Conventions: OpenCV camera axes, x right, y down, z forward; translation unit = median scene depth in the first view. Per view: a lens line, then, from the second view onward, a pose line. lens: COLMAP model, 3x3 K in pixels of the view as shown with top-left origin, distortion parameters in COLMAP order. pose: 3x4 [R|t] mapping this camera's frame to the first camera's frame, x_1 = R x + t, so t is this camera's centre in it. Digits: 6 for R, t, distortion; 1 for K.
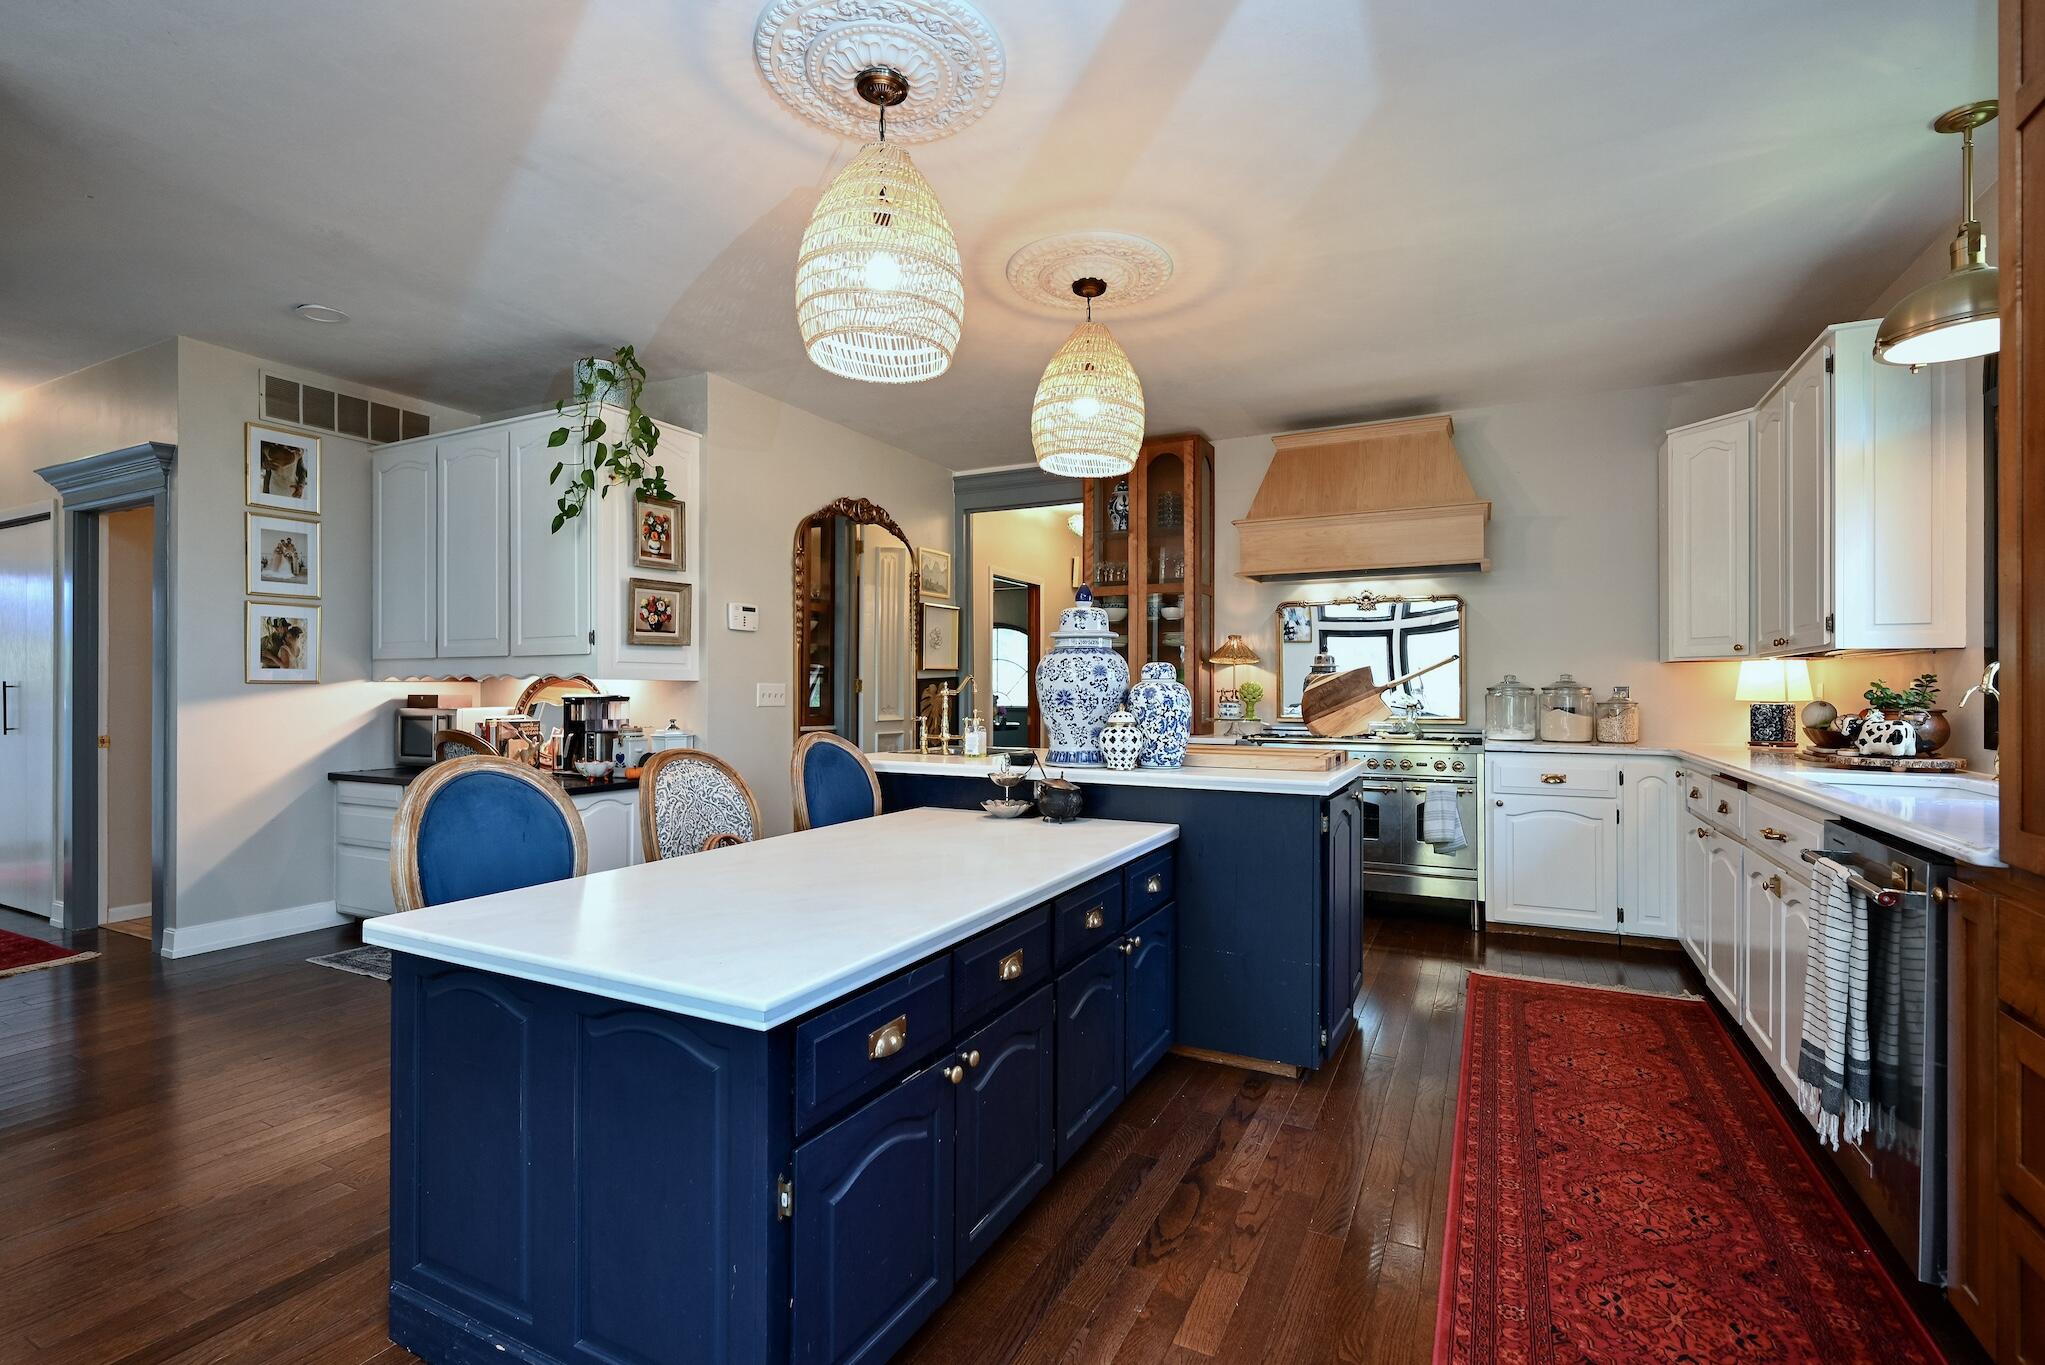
lens RADIAL K [[926.2, 0, 1028.9], [0, 926.2, 690.1], [0, 0, 1]] dist [-0.004918, 0.000063]
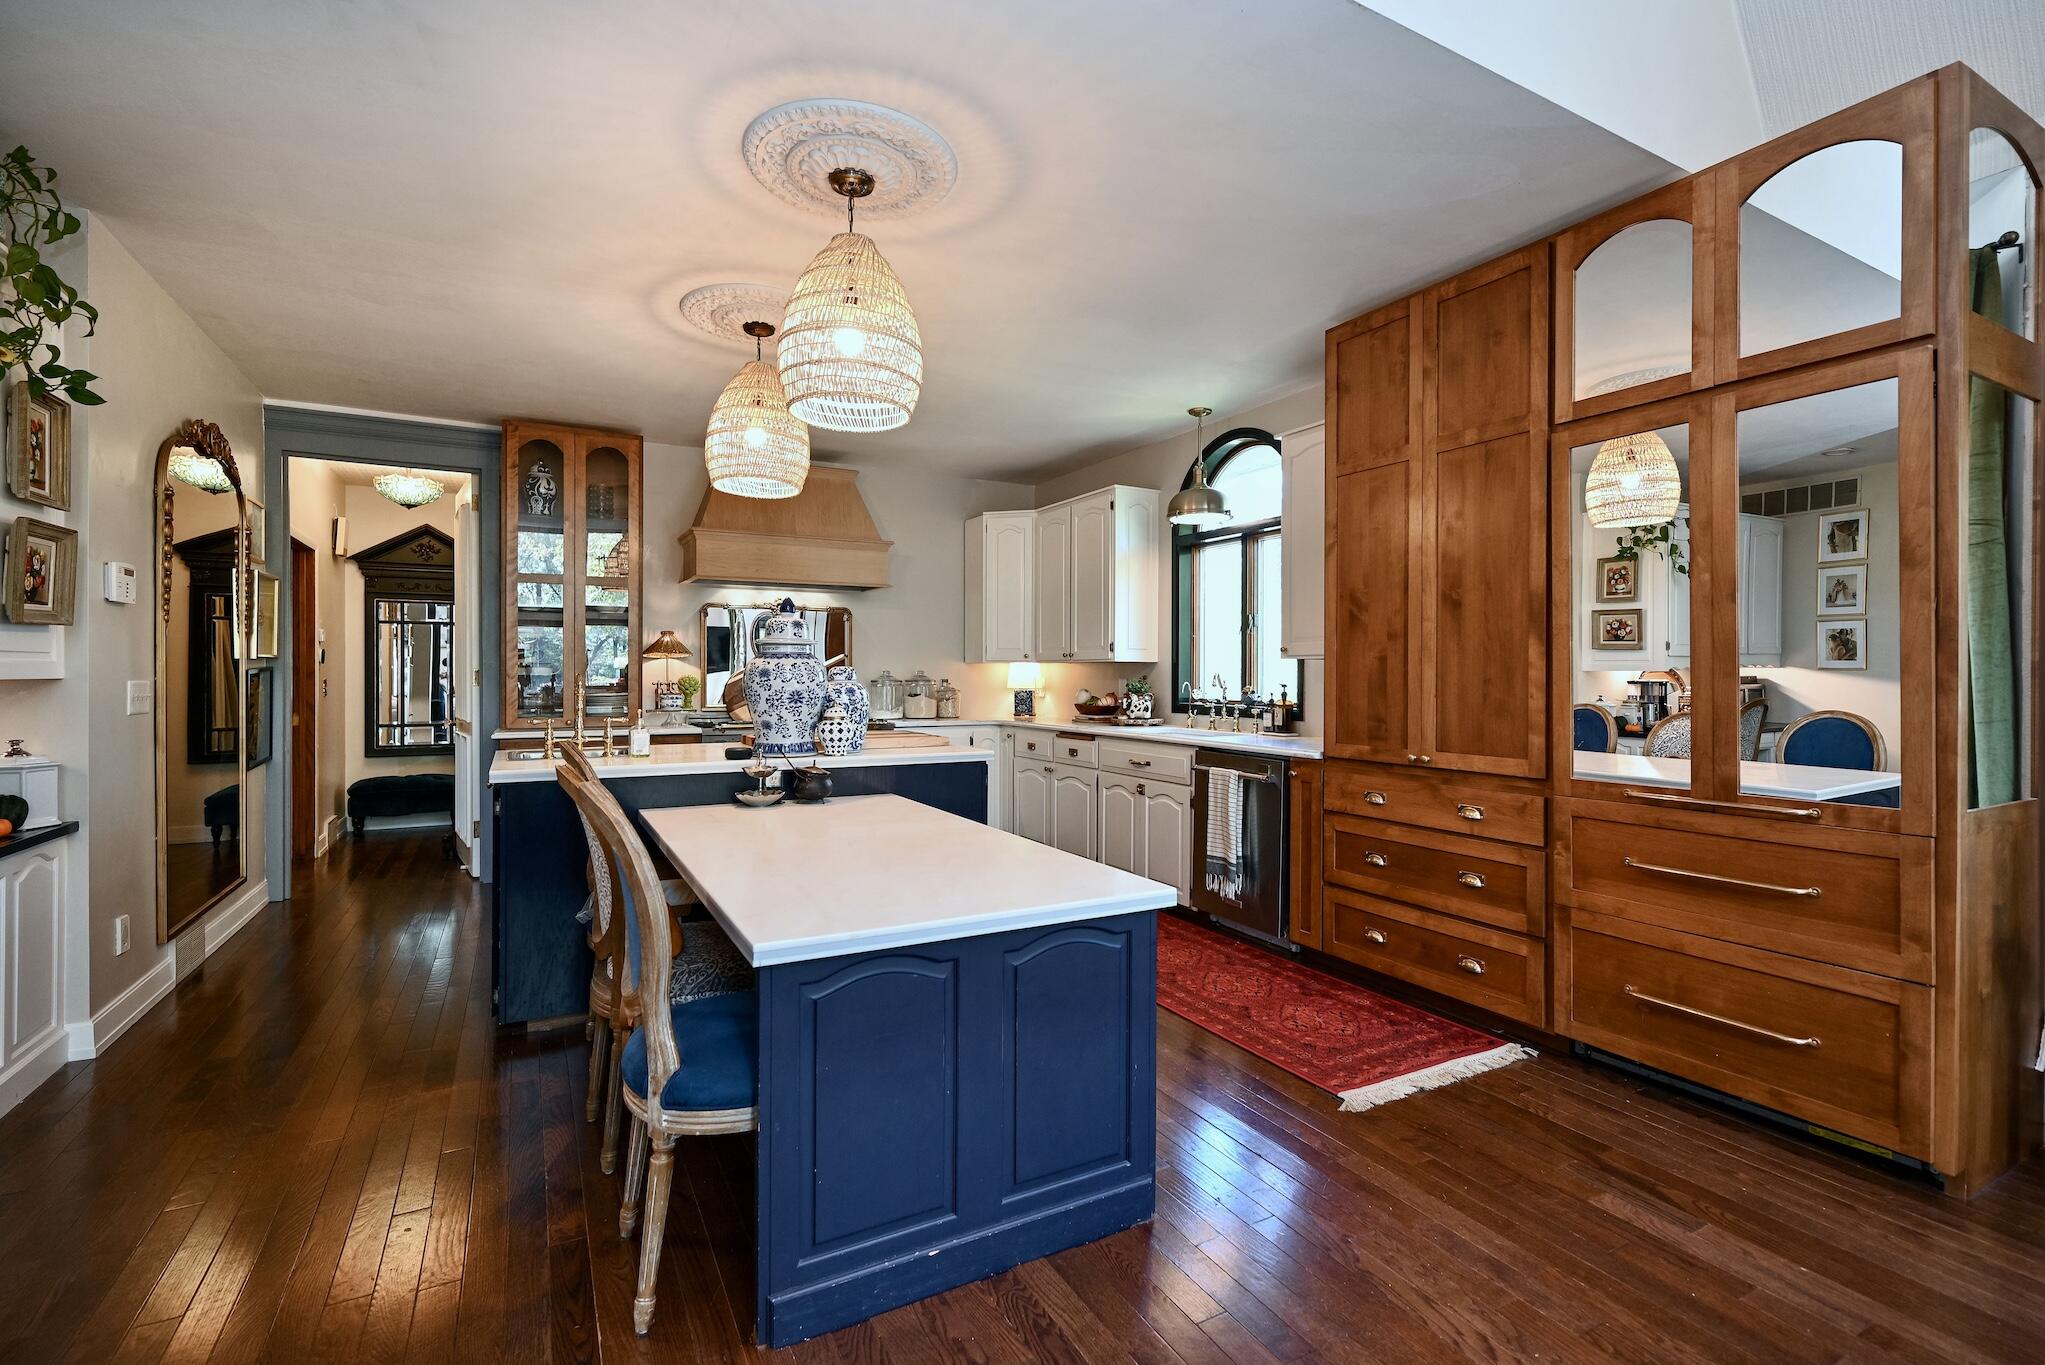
lens RADIAL K [[926.2, 0, 1025.5], [0, 926.2, 676.6], [0, 0, 1]] dist [-0.004918, 0.000063]
pose [[0.560302, -0.003170, 0.828283, -0.753886], [-0.001461, 0.999987, 0.004815, -0.023094], [-0.828287, -0.003908, 0.560290, 0.114296]]
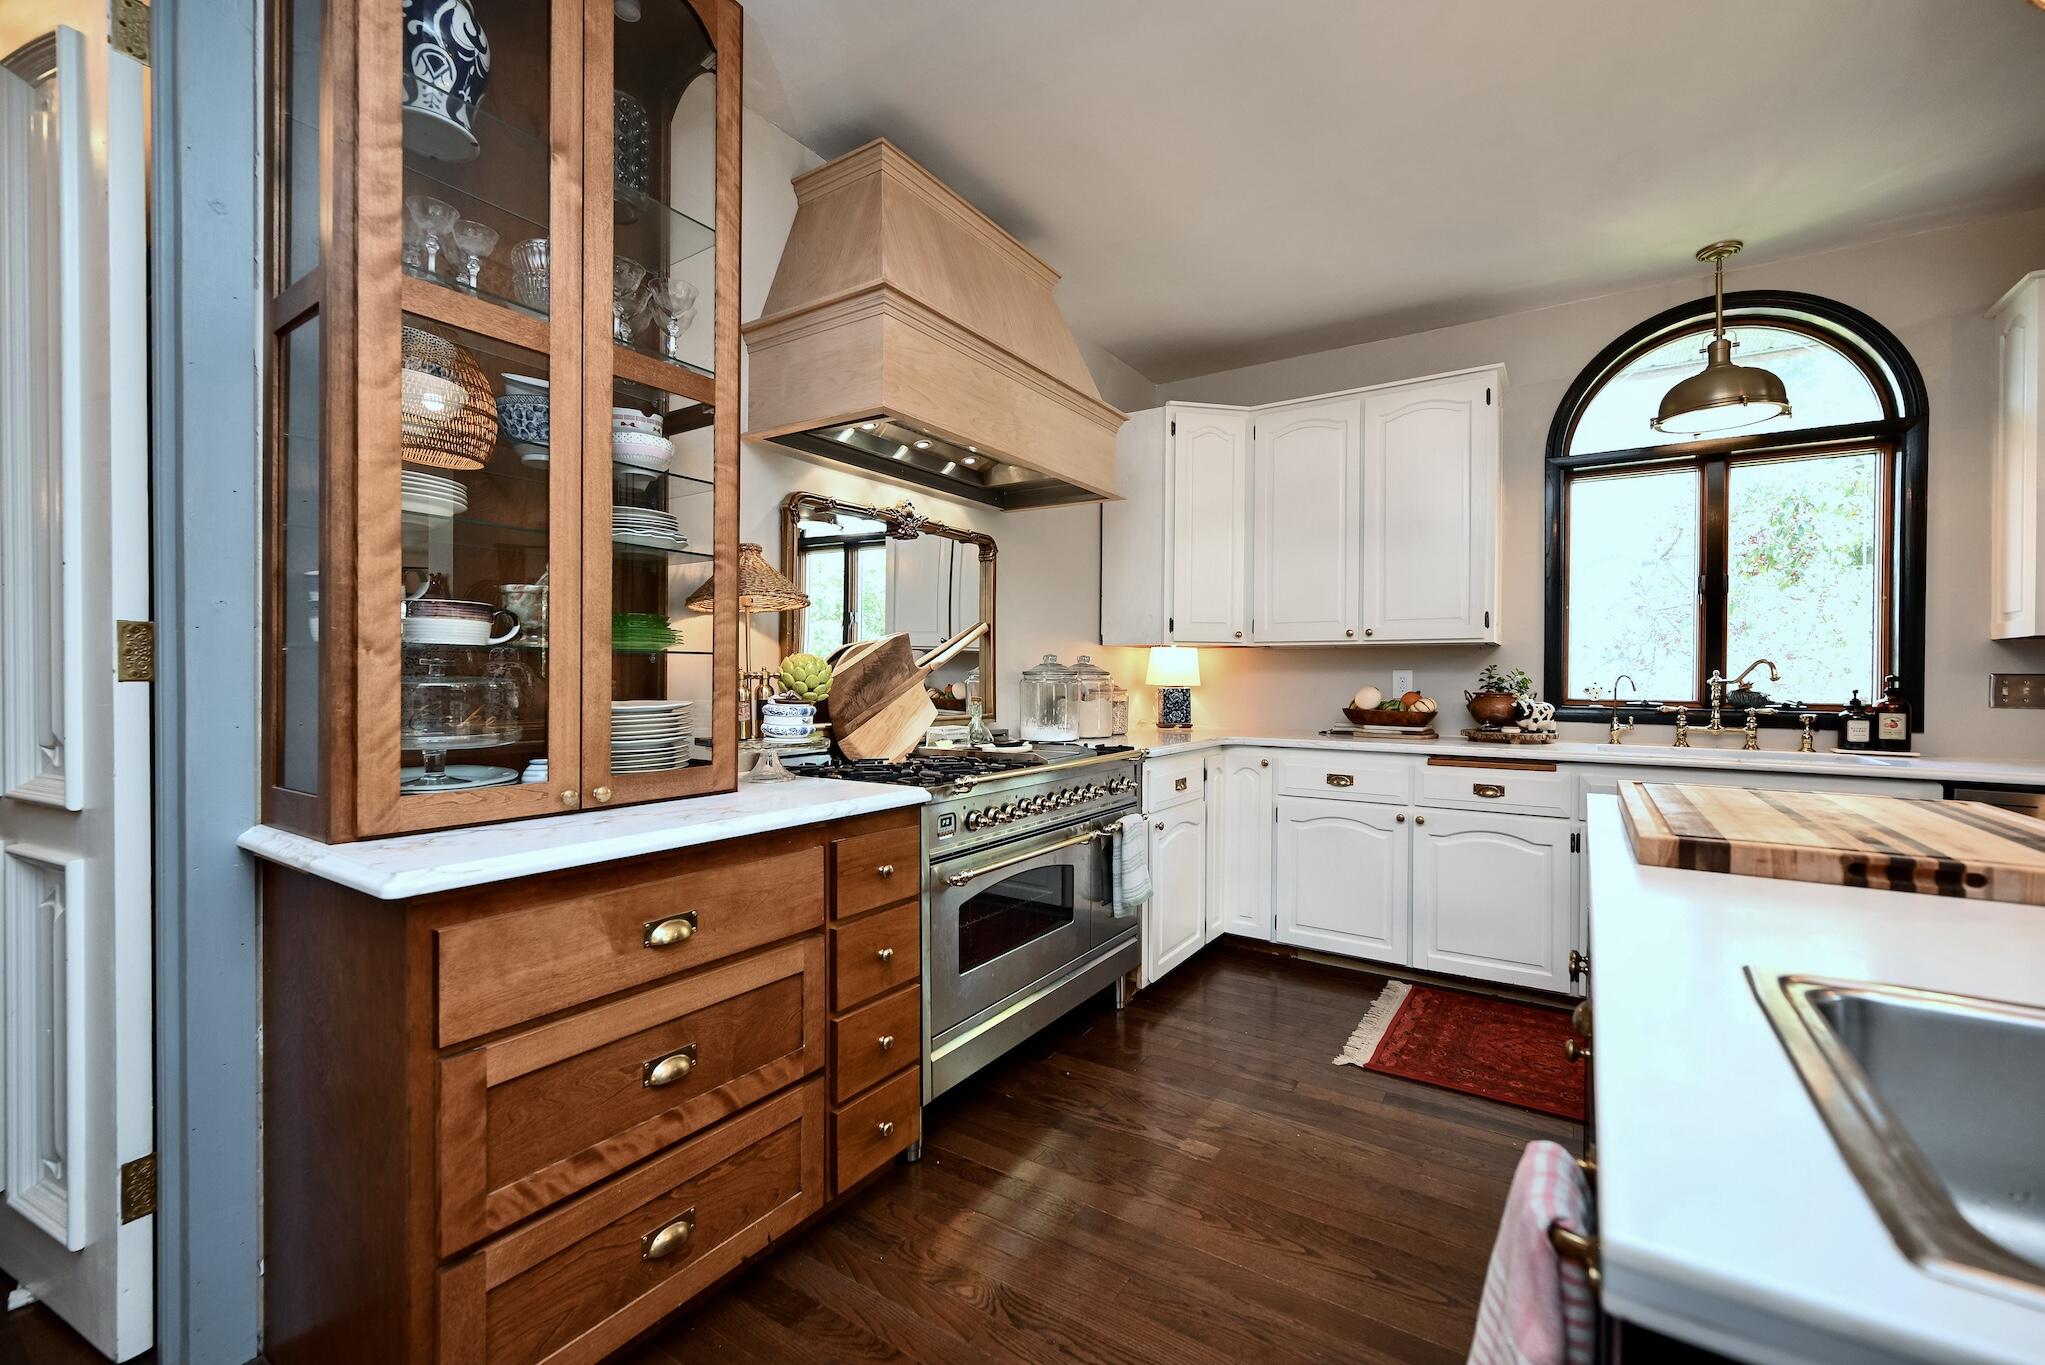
lens RADIAL K [[838.7, 0, 1018.0], [0, 838.7, 676.2], [0, 0, 1]] dist [-0.003581, -0.000157]
pose [[0.121321, -0.003436, 0.992607, -0.254133], [-0.004926, 0.999980, 0.004063, -0.002499], [-0.992601, -0.005383, 0.121302, 1.470371]]
